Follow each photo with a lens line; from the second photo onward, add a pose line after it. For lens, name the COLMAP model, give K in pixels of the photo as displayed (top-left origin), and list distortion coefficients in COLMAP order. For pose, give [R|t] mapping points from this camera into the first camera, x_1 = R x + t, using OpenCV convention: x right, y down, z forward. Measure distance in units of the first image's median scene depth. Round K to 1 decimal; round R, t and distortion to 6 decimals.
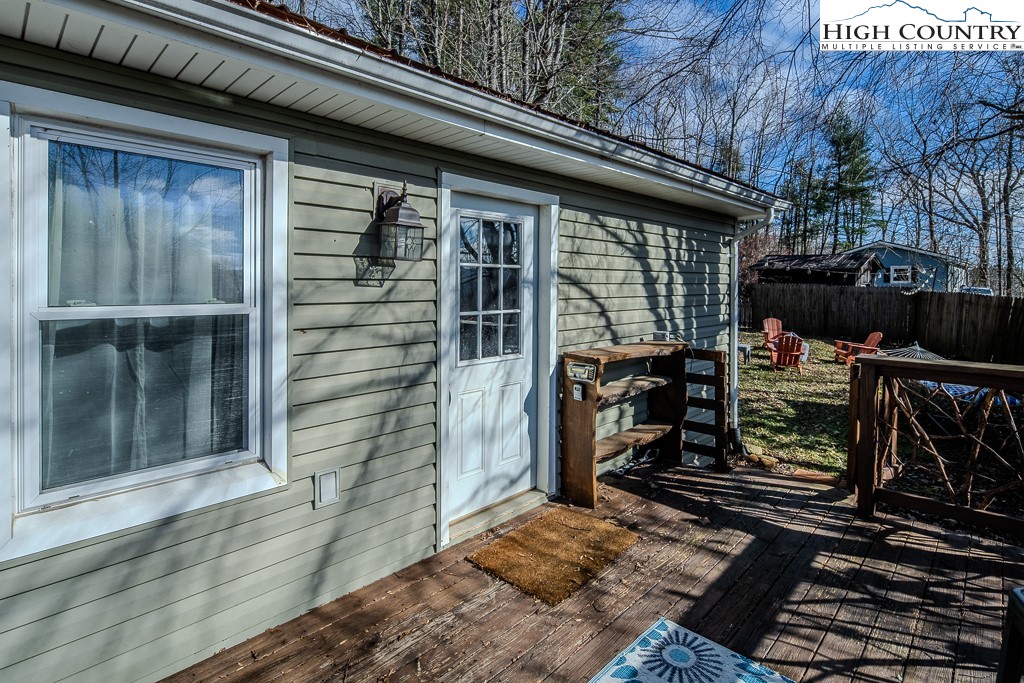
lens RADIAL K [[508.3, 0, 508.4], [0, 508.3, 283.6], [0, 0, 1]] dist [-0.002330, -0.000665]
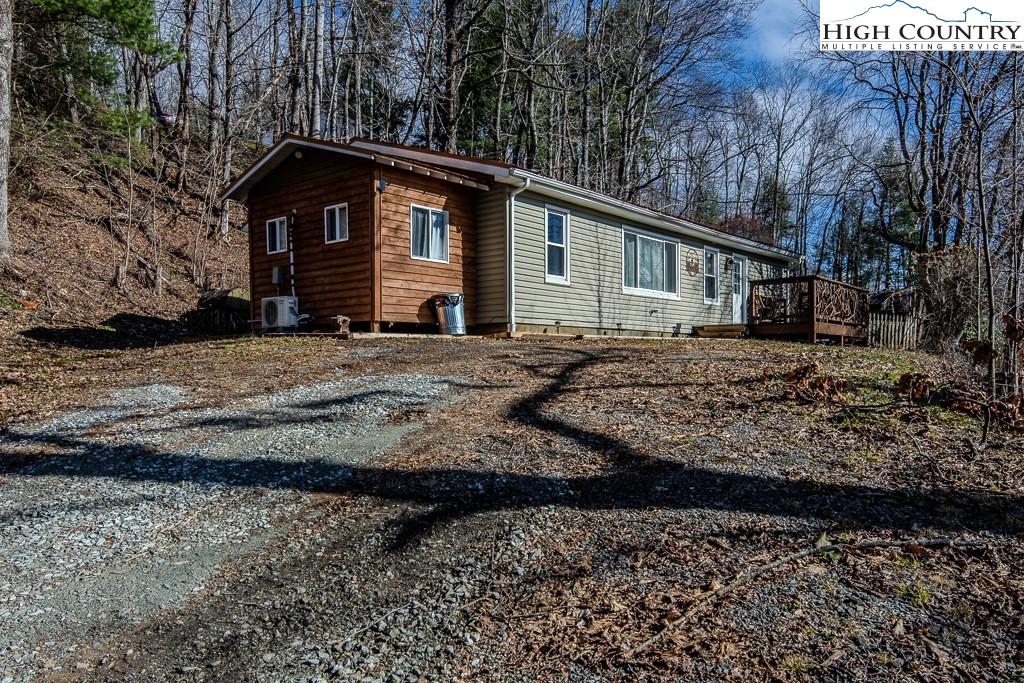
lens RADIAL K [[773.7, 0, 509.4], [0, 773.7, 365.5], [0, 0, 1]] dist [0.000853, -0.002352]
pose [[0.996456, -0.012538, 0.083182, -3.188432], [0.012514, 0.999921, 0.000816, 0.920825], [-0.083185, 0.000228, 0.996534, -6.890953]]
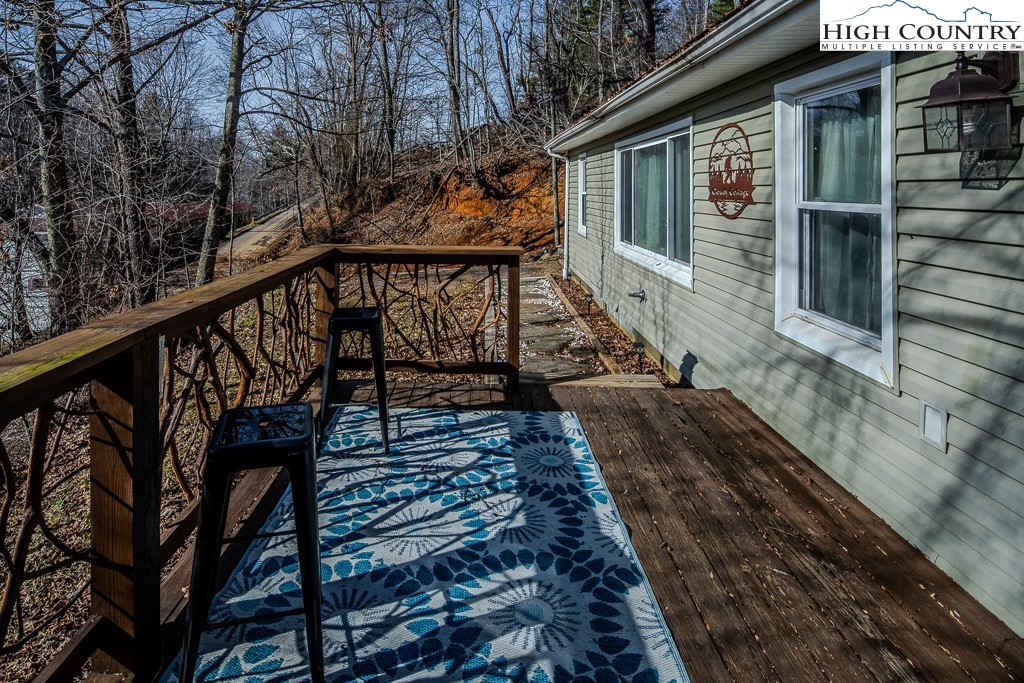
lens RADIAL K [[511.3, 0, 512.0], [0, 511.3, 341.5], [0, 0, 1]] dist [-0.001036, 0.000011]
pose [[-0.677445, 0.181420, -0.712850, 0.774423], [-0.038792, 0.958948, 0.280917, 0.036629], [0.734550, 0.217959, -0.642596, 1.001938]]
